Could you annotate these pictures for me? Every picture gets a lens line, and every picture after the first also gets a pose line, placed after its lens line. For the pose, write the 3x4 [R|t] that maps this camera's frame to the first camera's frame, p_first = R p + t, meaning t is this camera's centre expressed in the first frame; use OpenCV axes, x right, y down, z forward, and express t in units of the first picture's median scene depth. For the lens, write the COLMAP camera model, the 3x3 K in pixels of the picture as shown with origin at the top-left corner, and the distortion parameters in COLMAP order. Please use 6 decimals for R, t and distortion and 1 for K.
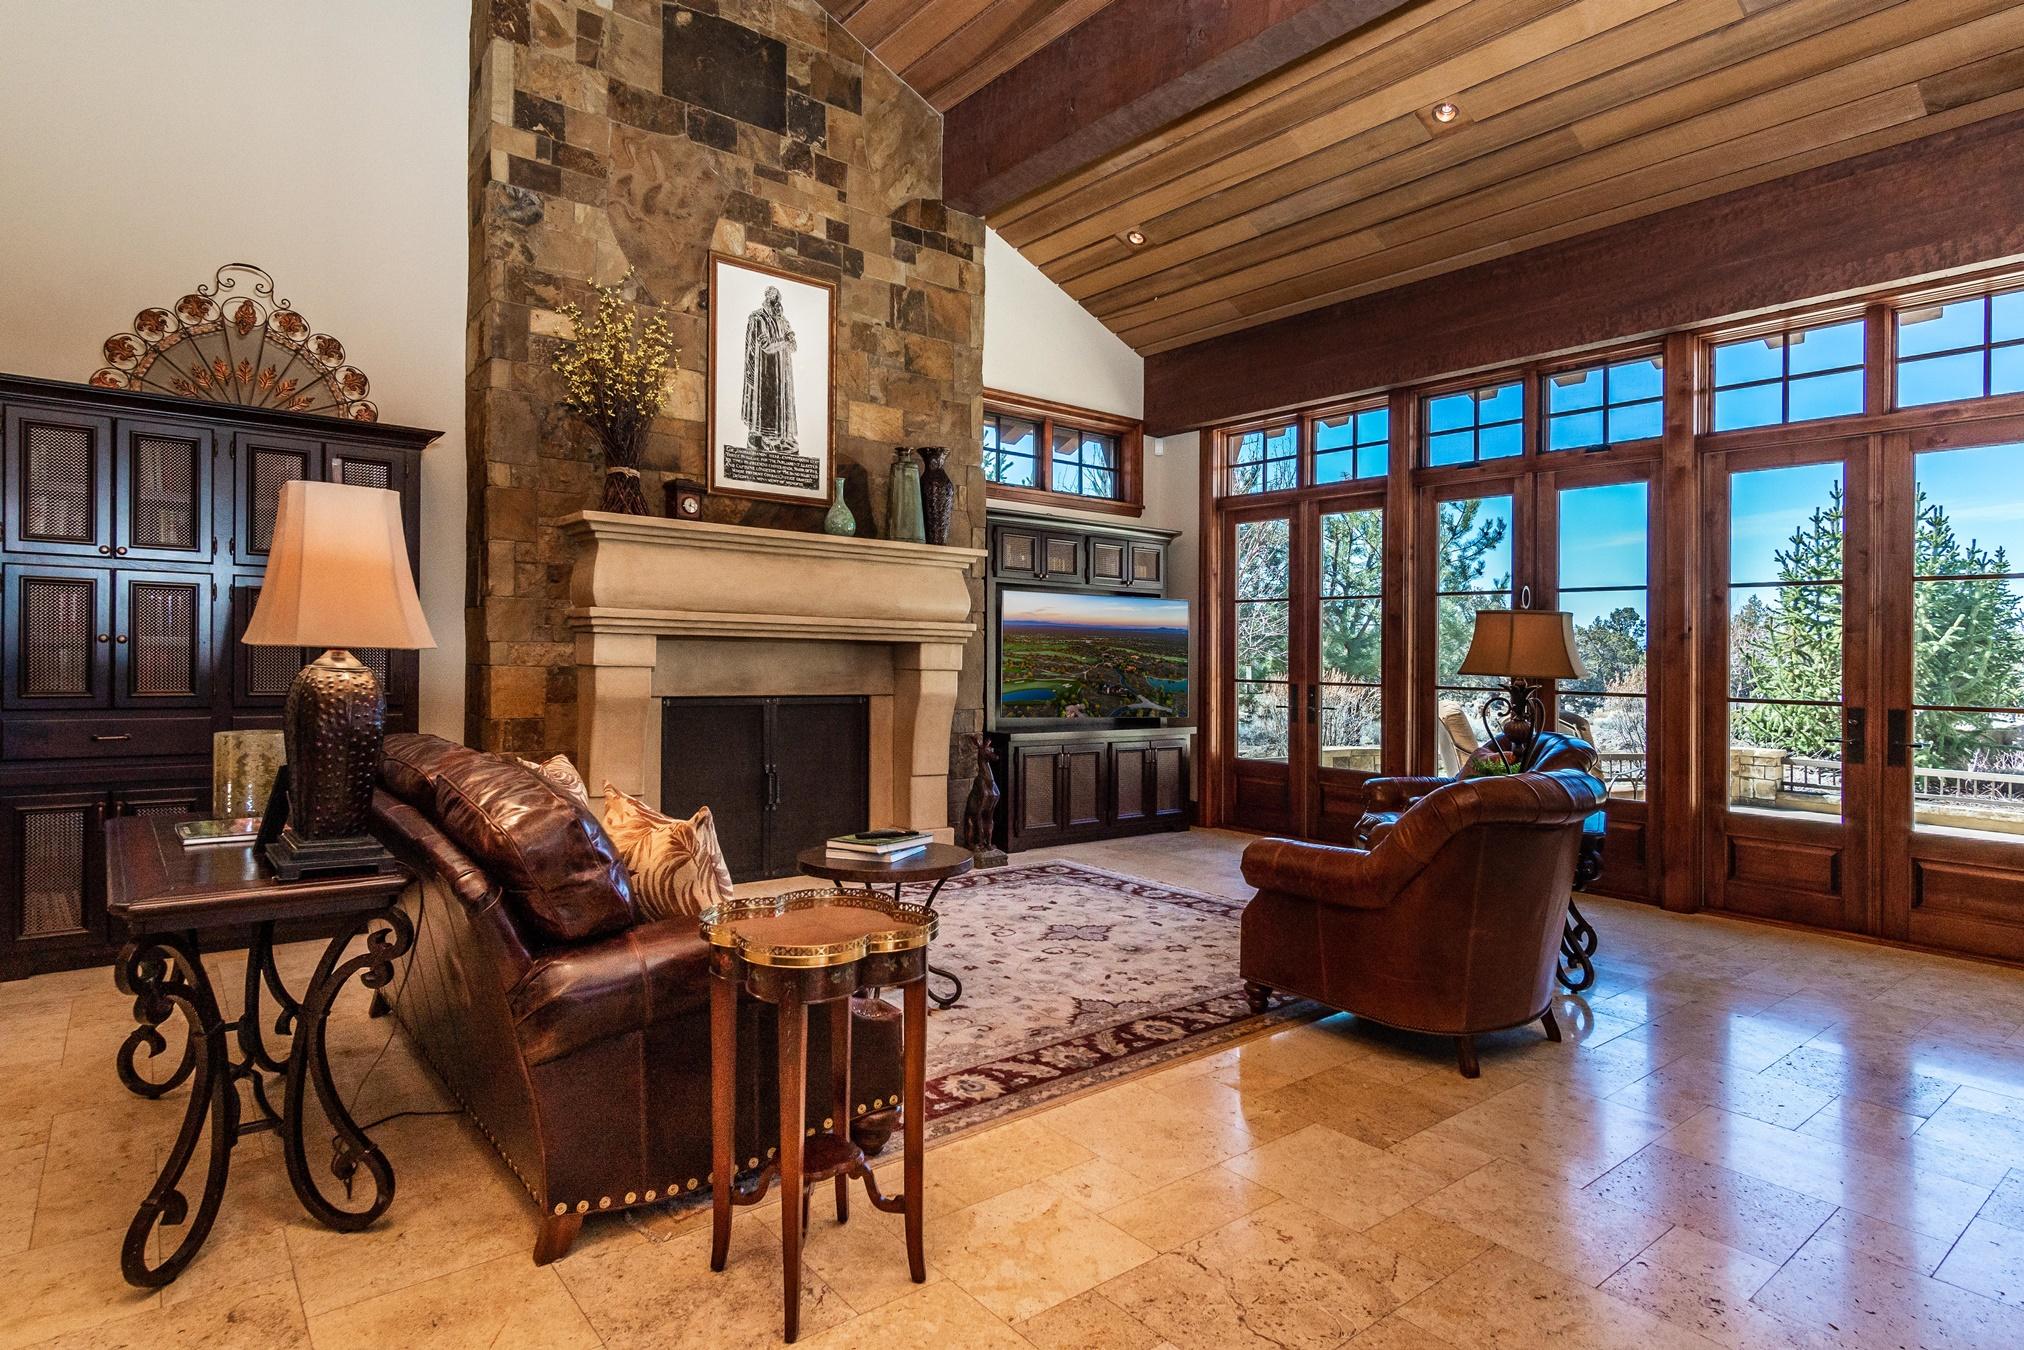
lens RADIAL K [[1088.9, 0, 1011.3], [0, 1088.9, 637.2], [0, 0, 1]] dist [-0.000418, 0.001174]
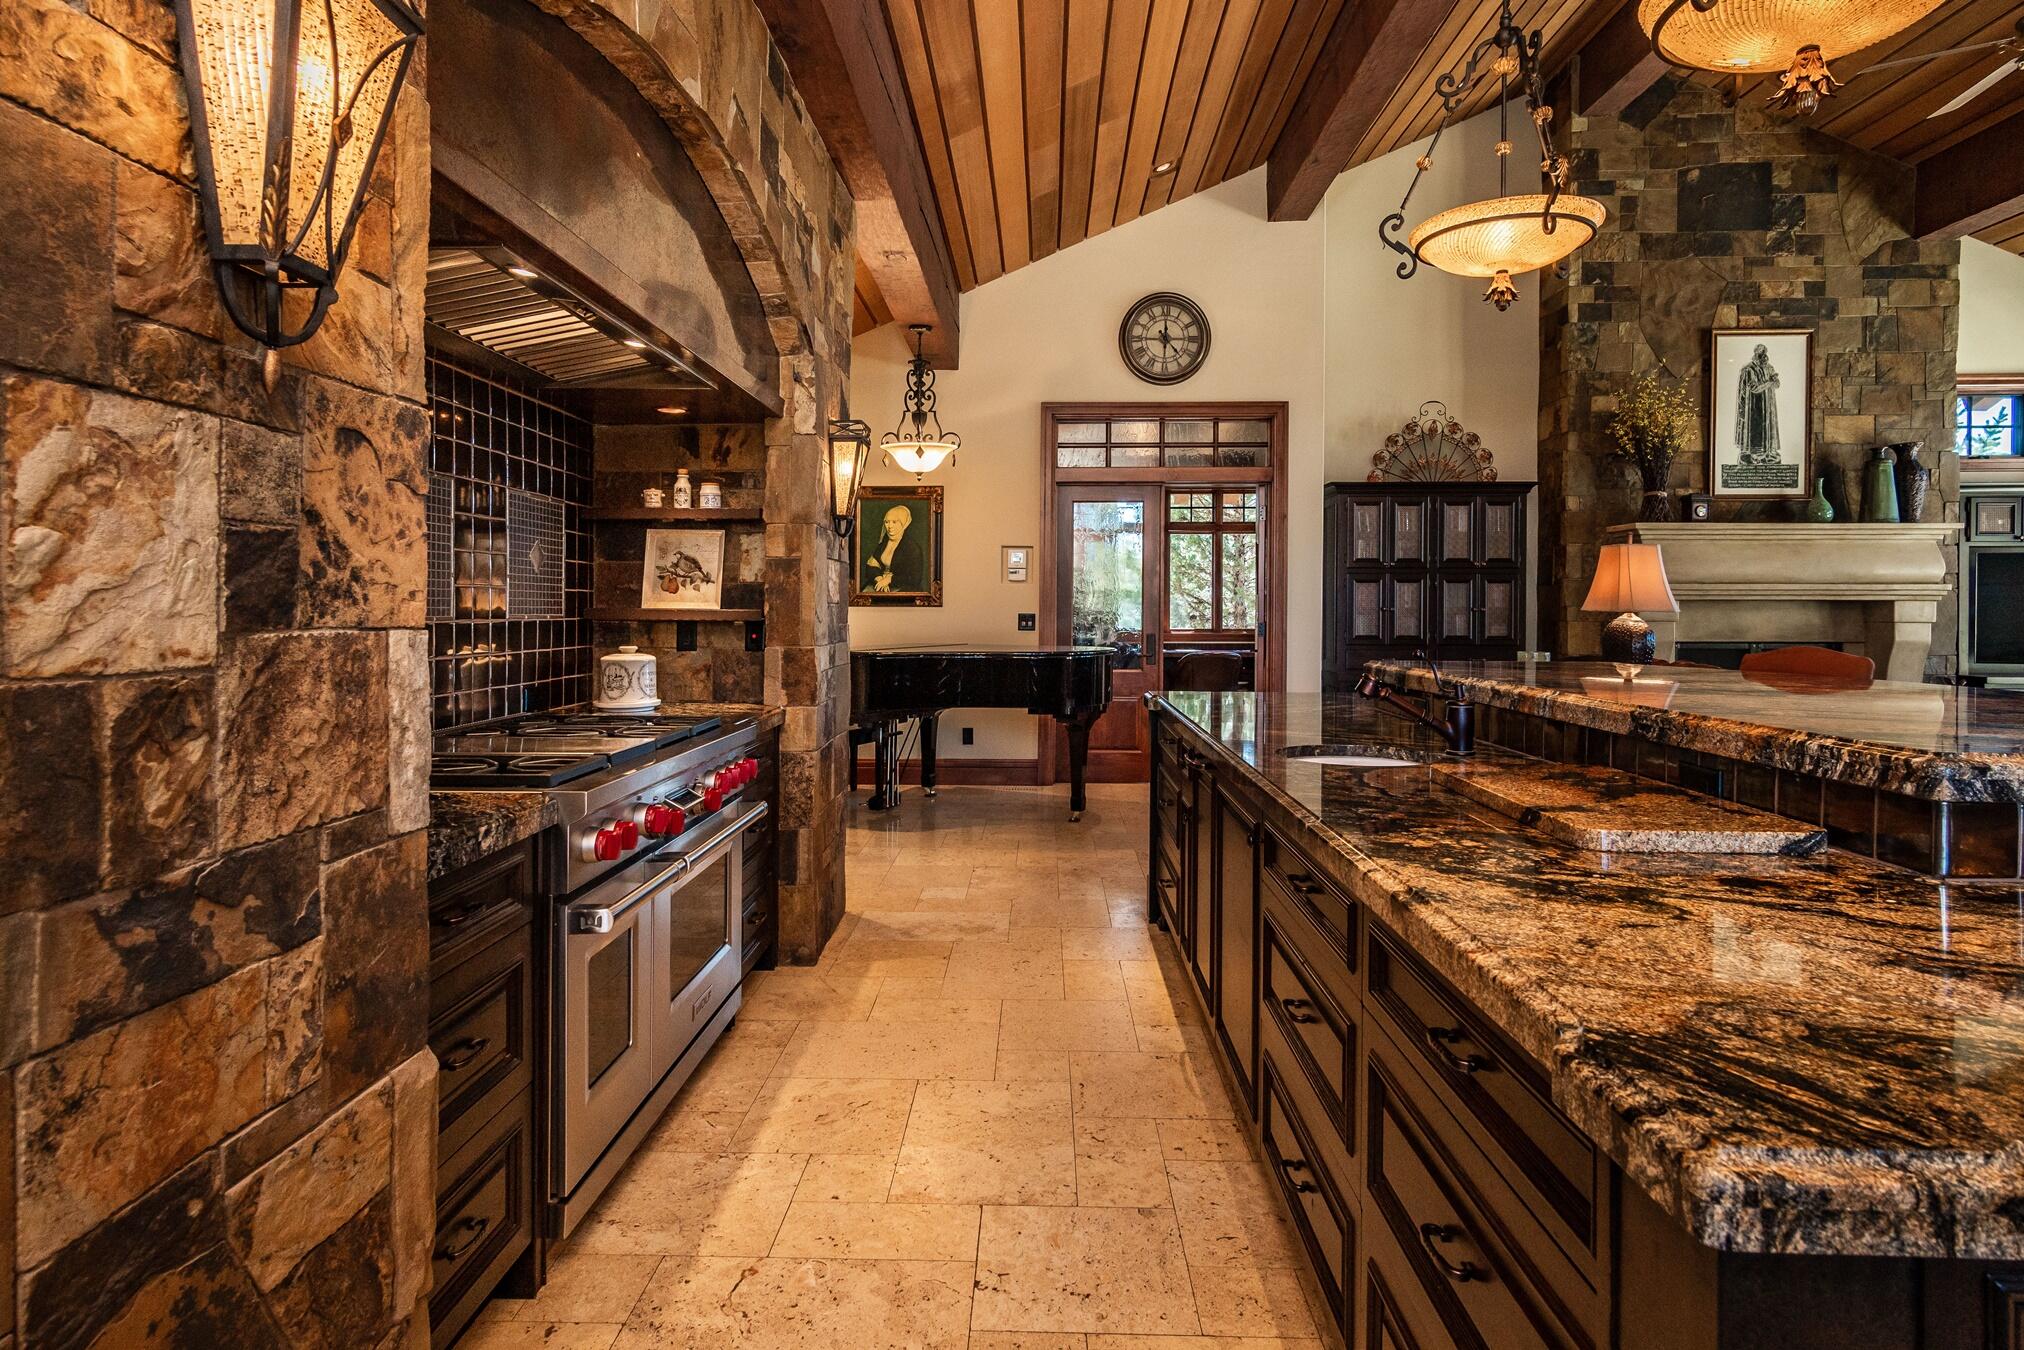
lens RADIAL K [[1088.9, 0, 1027.7], [0, 1088.9, 638.0], [0, 0, 1]] dist [-0.000418, 0.001174]
pose [[0.762314, 0.001670, -0.647206, -0.033461], [0.023664, 0.999256, 0.030451, -0.015000], [0.646775, -0.038528, 0.761707, -0.646193]]
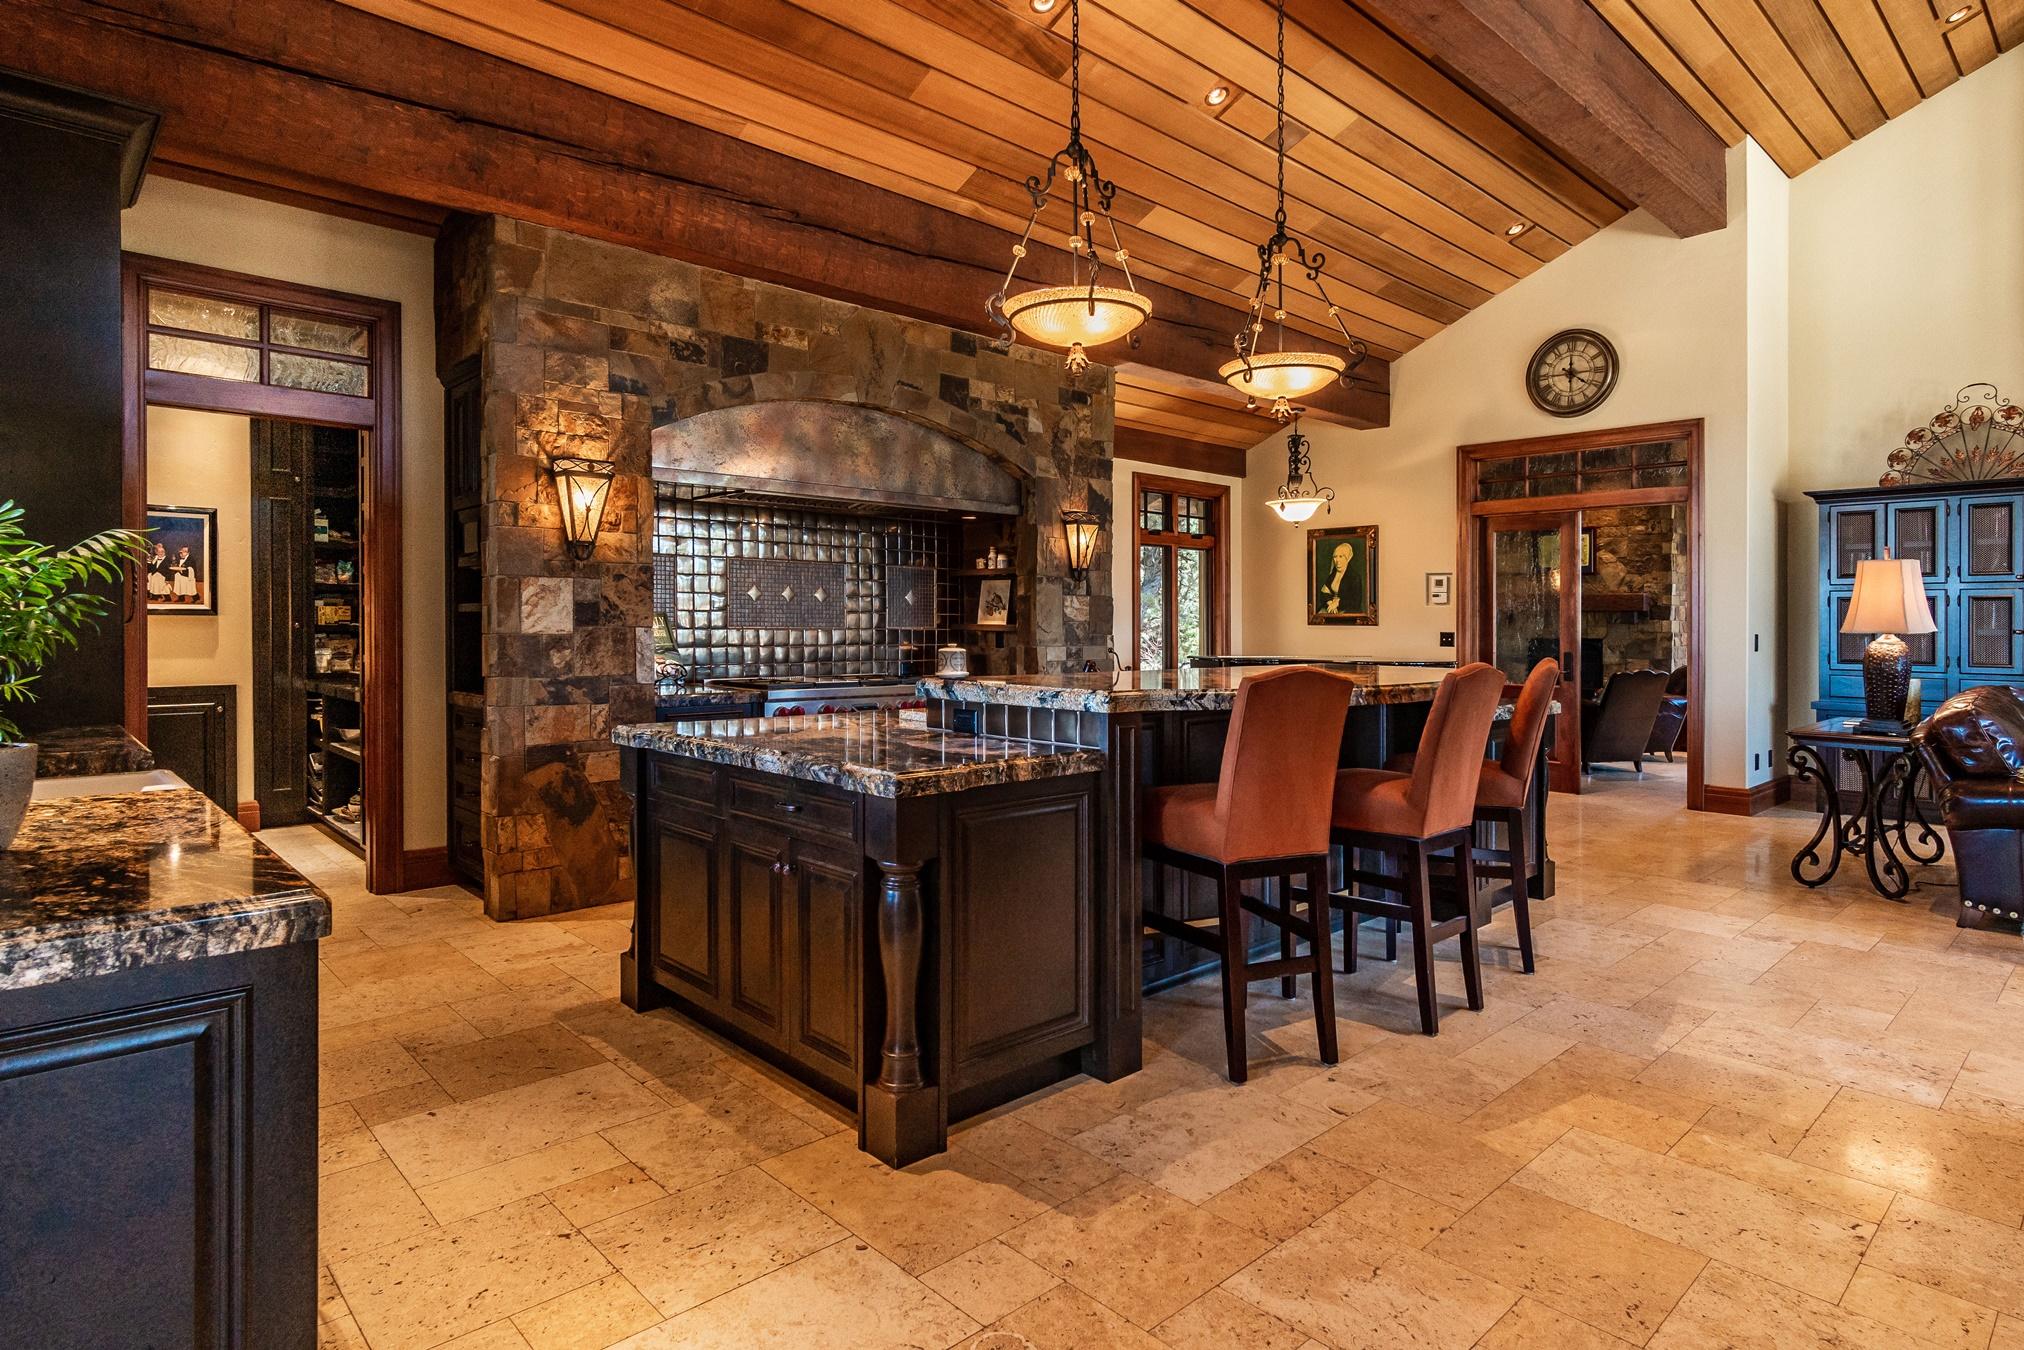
lens RADIAL K [[1088.9, 0, 1039.0], [0, 1088.9, 651.1], [0, 0, 1]] dist [-0.000418, 0.001174]
pose [[0.085263, 0.007751, -0.996328, 0.544464], [0.012631, 0.999881, 0.008860, 0.001148], [0.996278, -0.013340, 0.085155, -0.339303]]
